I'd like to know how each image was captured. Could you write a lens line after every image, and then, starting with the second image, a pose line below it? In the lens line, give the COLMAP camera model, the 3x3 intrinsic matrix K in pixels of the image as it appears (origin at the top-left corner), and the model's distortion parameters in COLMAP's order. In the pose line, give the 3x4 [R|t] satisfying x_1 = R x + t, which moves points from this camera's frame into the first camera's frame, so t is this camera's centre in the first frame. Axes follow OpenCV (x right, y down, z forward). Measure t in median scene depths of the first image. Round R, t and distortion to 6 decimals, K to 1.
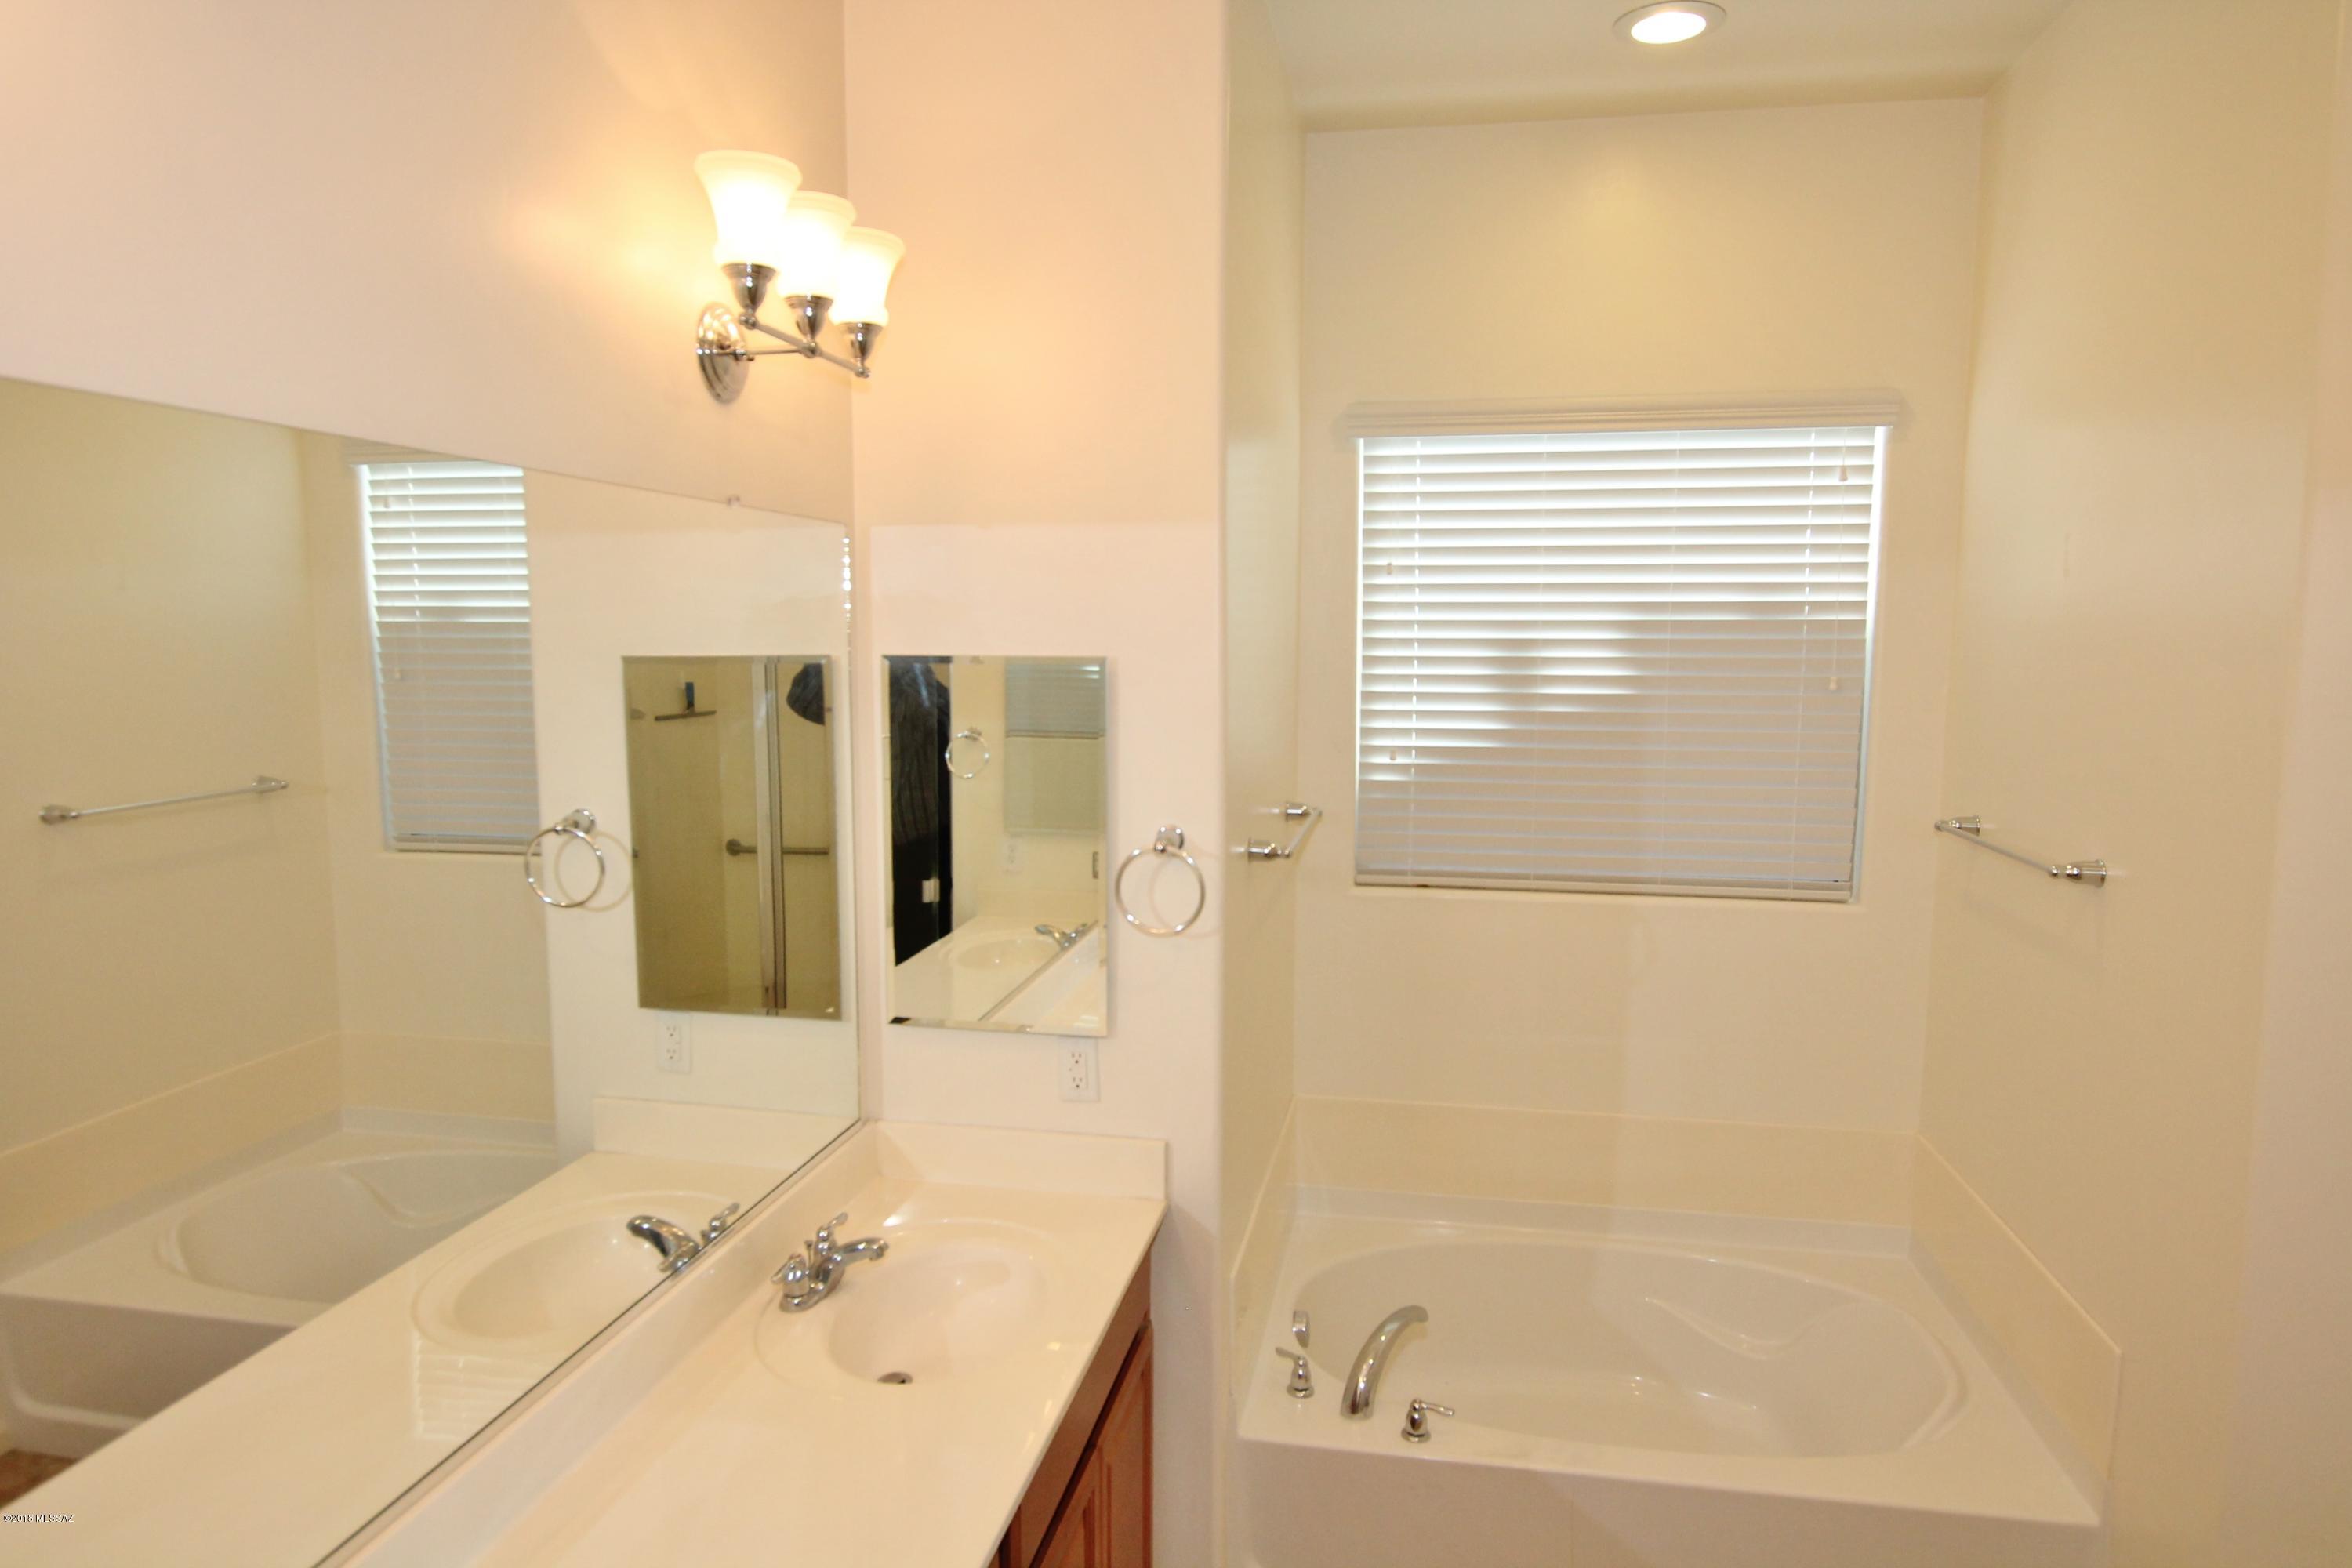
lens RADIAL K [[1446.9, 0, 1178.3], [0, 1446.9, 779.8], [0, 0, 1]] dist [-0.003250, -0.000806]
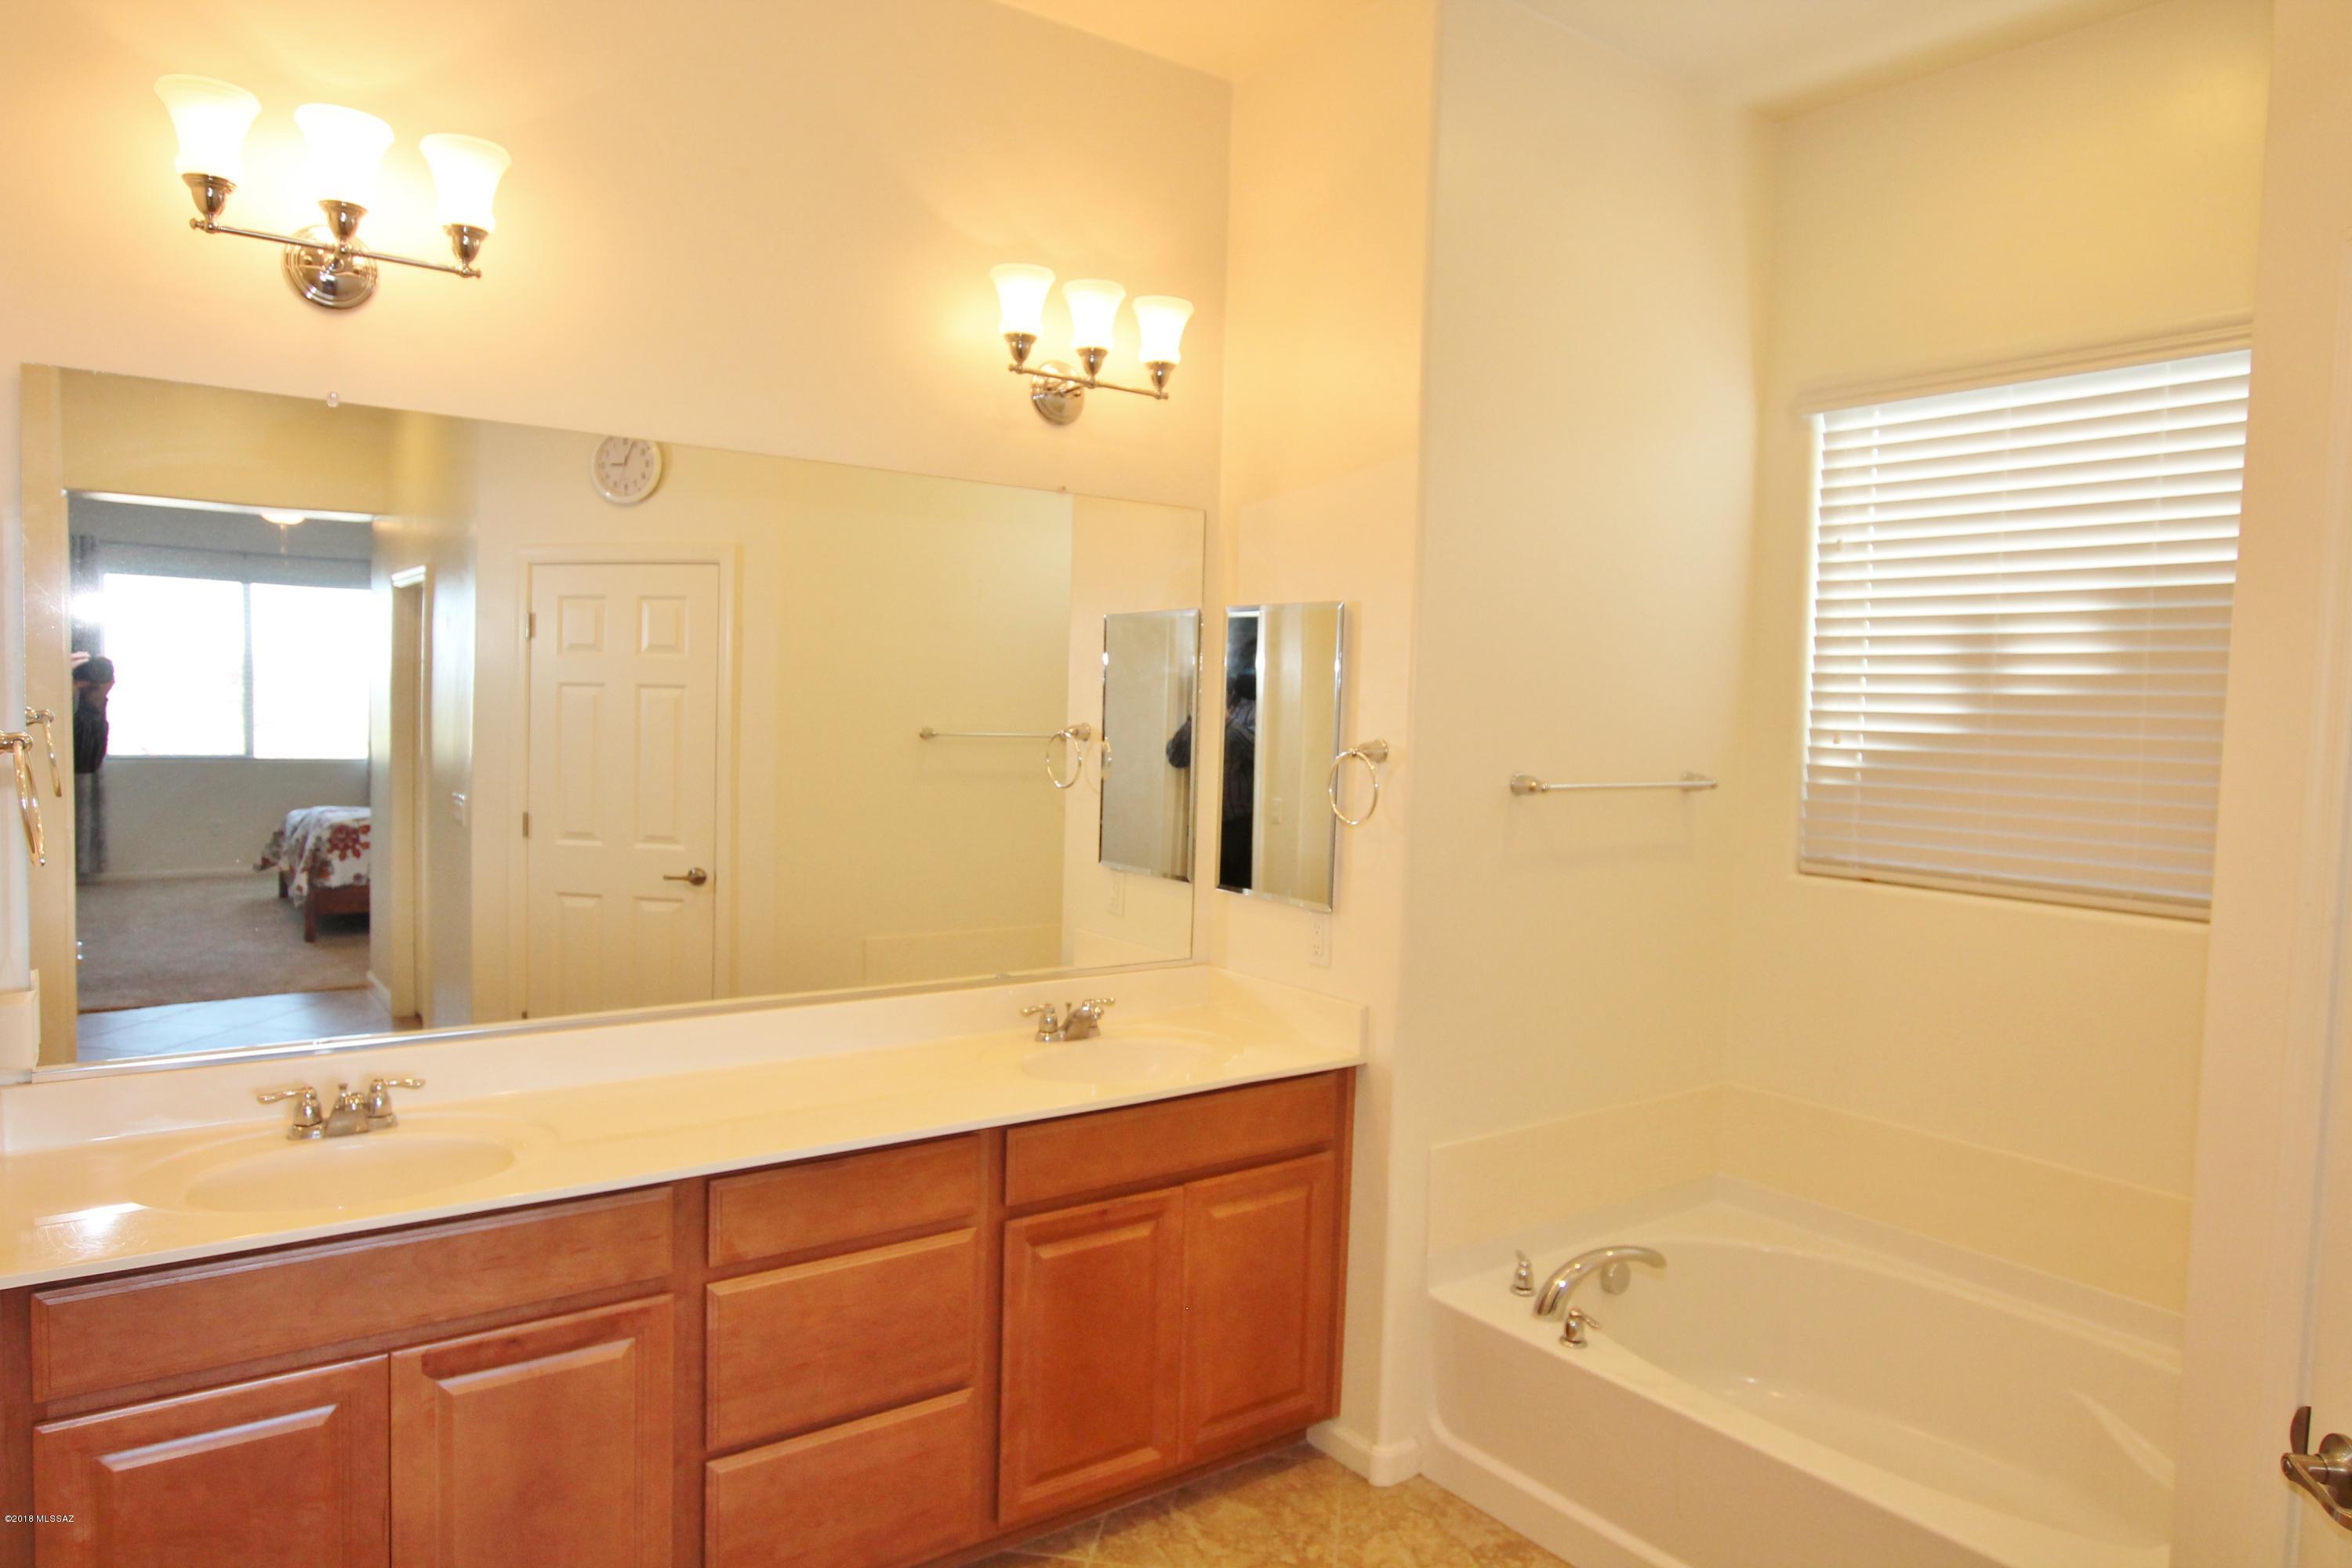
lens RADIAL K [[1446.9, 0, 1157.3], [0, 1446.9, 777.2], [0, 0, 1]] dist [-0.003250, -0.000806]
pose [[0.724755, 0.058443, -0.686524, 0.485201], [-0.101040, 0.994639, -0.021994, 0.075761], [0.681558, 0.085307, 0.726775, -0.001437]]
